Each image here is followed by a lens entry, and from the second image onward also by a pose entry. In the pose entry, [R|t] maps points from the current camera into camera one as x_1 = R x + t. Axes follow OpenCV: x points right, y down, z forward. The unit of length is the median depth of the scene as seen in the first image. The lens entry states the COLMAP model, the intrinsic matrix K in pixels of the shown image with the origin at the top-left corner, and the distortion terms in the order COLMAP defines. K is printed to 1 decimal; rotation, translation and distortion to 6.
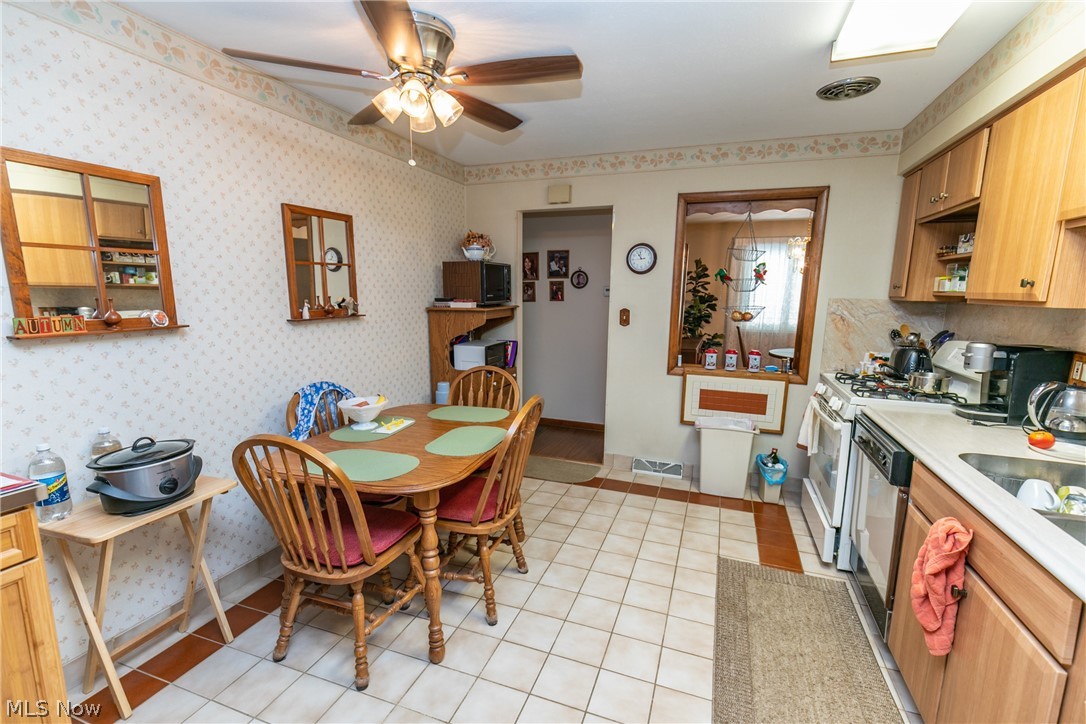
lens RADIAL K [[485.6, 0, 543.7], [0, 485.6, 364.3], [0, 0, 1]] dist [0.007425, -0.000533]
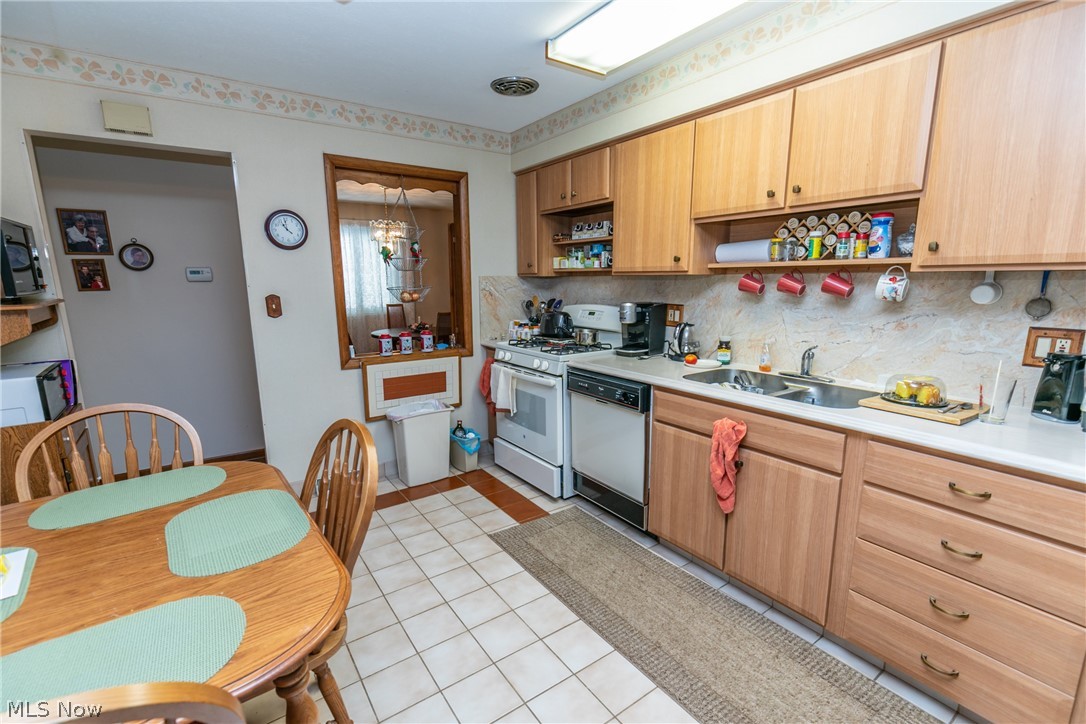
lens RADIAL K [[485.6, 0, 543.7], [0, 485.6, 364.3], [0, 0, 1]] dist [0.007425, -0.000533]
pose [[0.567241, -0.163239, 0.807211, -0.282666], [0.140335, 0.984983, 0.100573, -0.030212], [-0.811507, 0.056231, 0.581631, 0.267462]]
